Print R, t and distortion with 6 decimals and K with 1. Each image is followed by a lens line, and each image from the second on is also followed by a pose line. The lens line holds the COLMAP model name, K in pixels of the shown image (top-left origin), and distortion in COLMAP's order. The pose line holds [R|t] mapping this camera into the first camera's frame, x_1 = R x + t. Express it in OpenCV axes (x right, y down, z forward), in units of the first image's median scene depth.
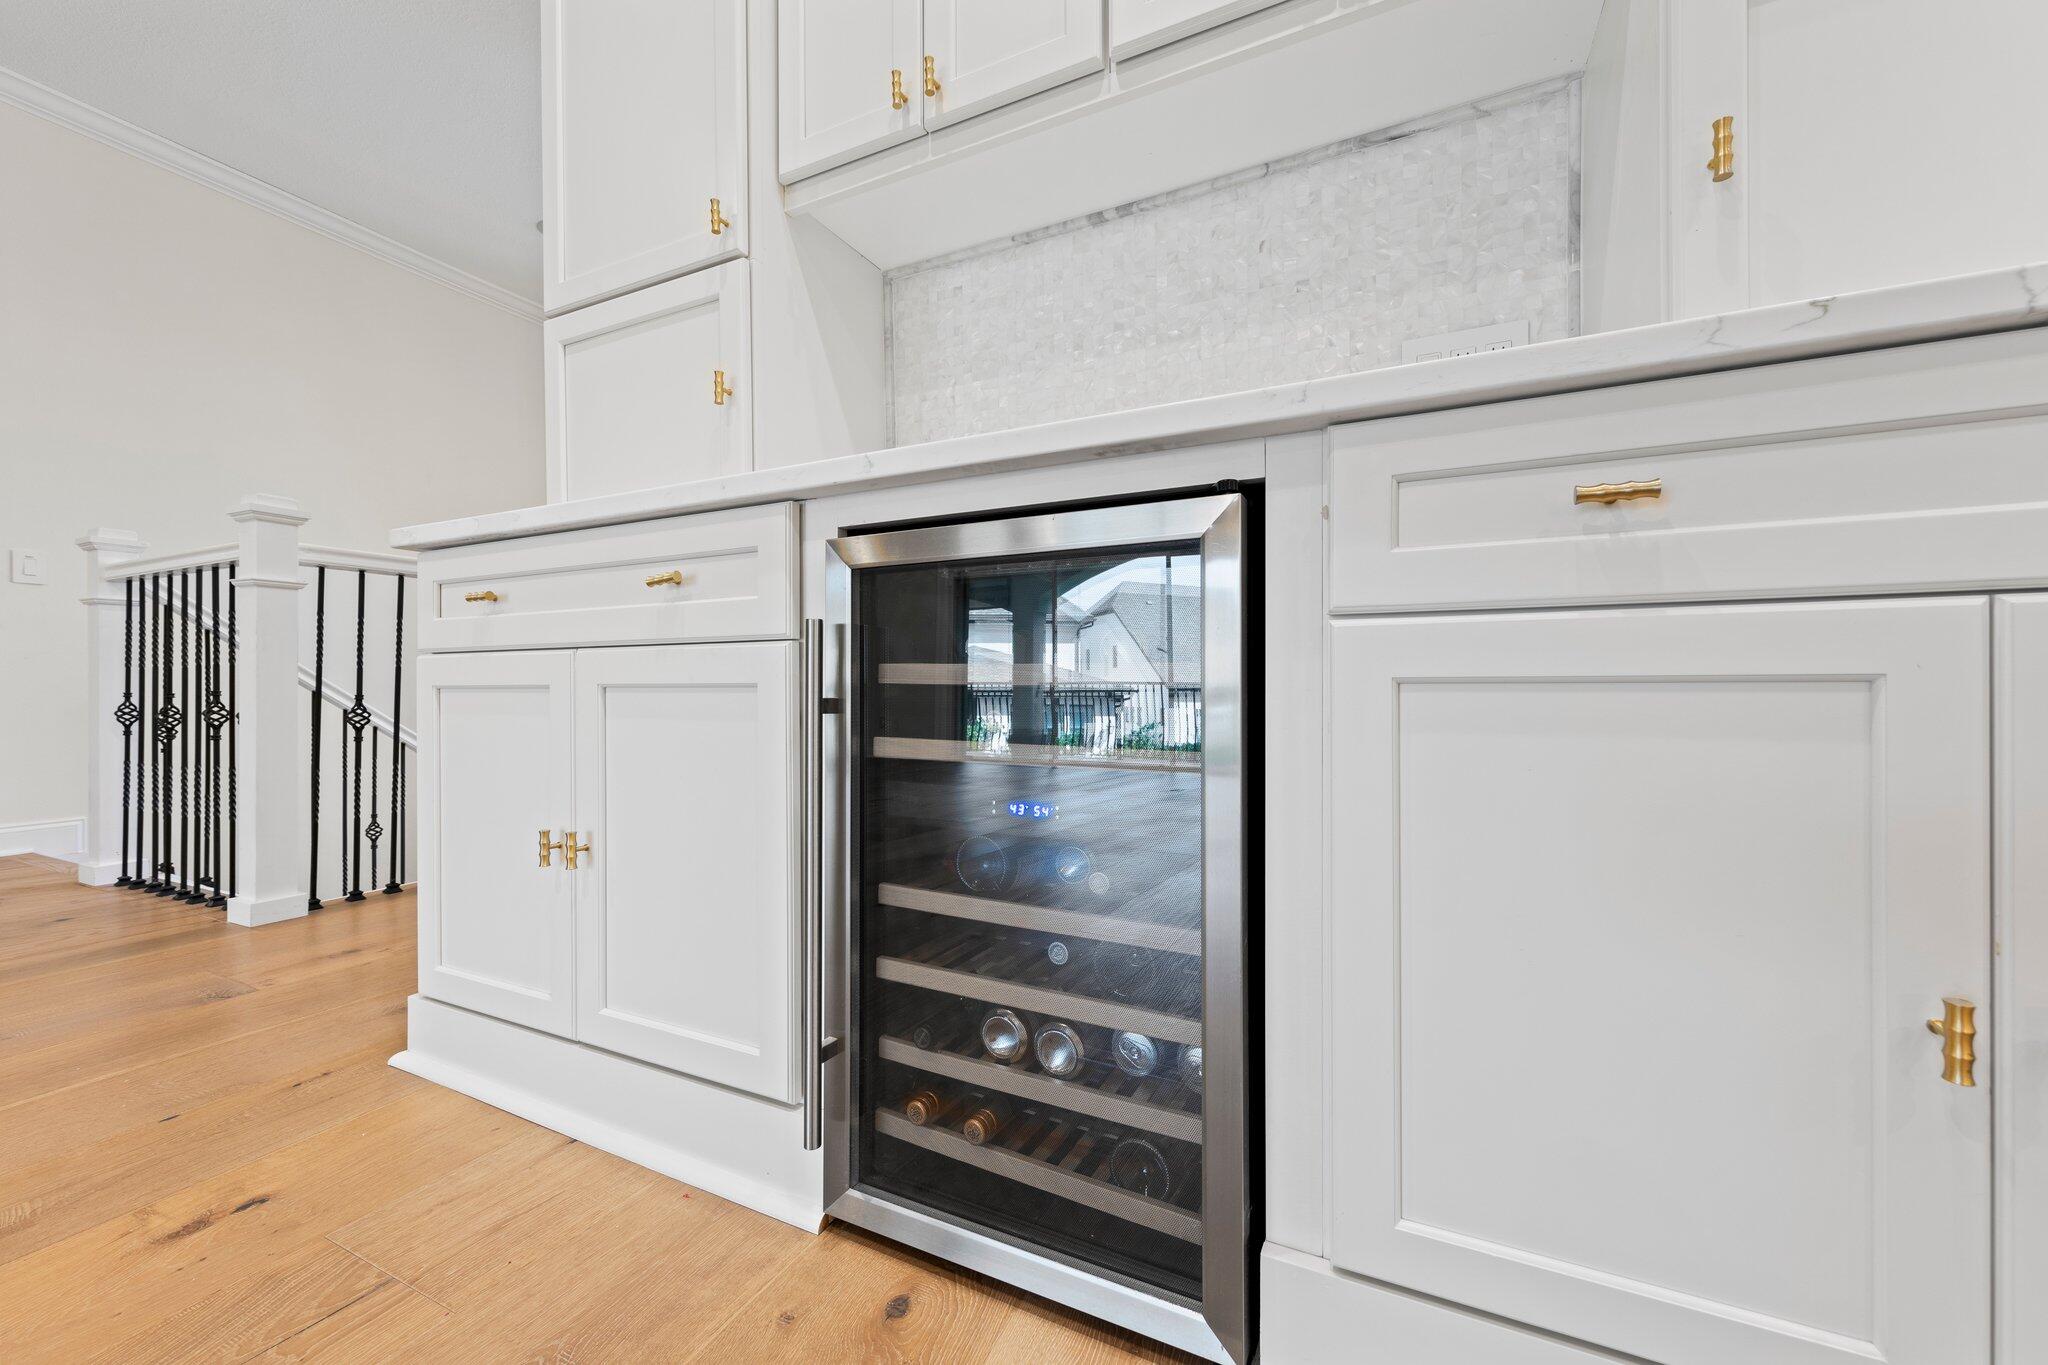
lens RADIAL K [[794.7, 0, 1026.2], [0, 794.7, 679.0], [0, 0, 1]] dist [-0.000898, -0.000255]
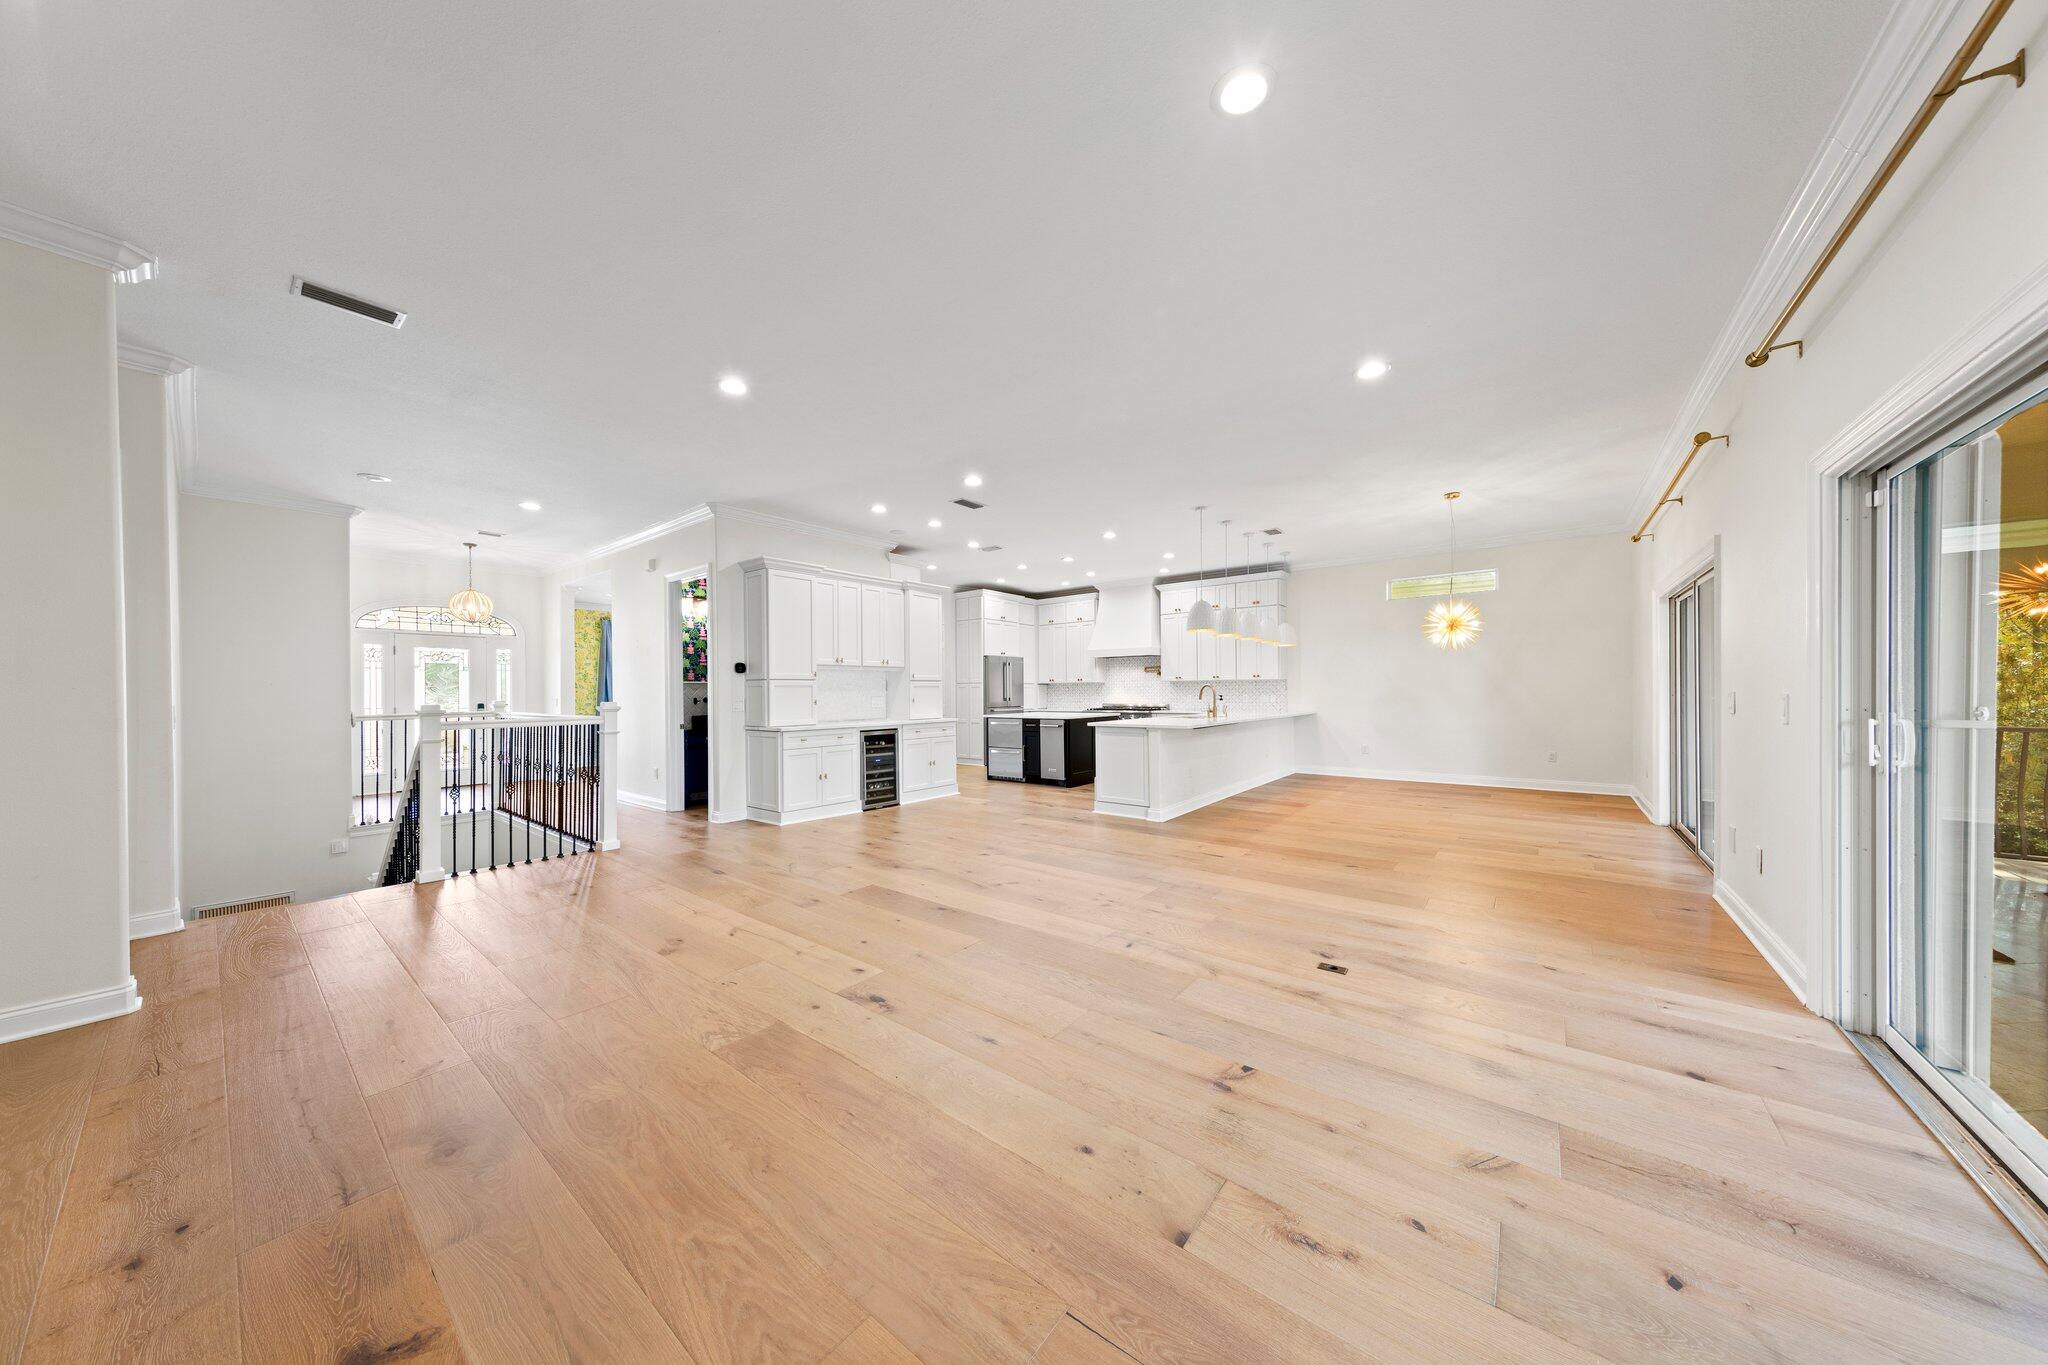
lens RADIAL K [[643.8, 0, 1025.3], [0, 643.8, 683.4], [0, 0, 1]] dist [0.005670, -0.000273]
pose [[0.215506, 0.016888, 0.976356, -6.800978], [0.009817, 0.999762, -0.019460, -0.558464], [-0.976453, 0.013778, 0.215289, -2.281150]]
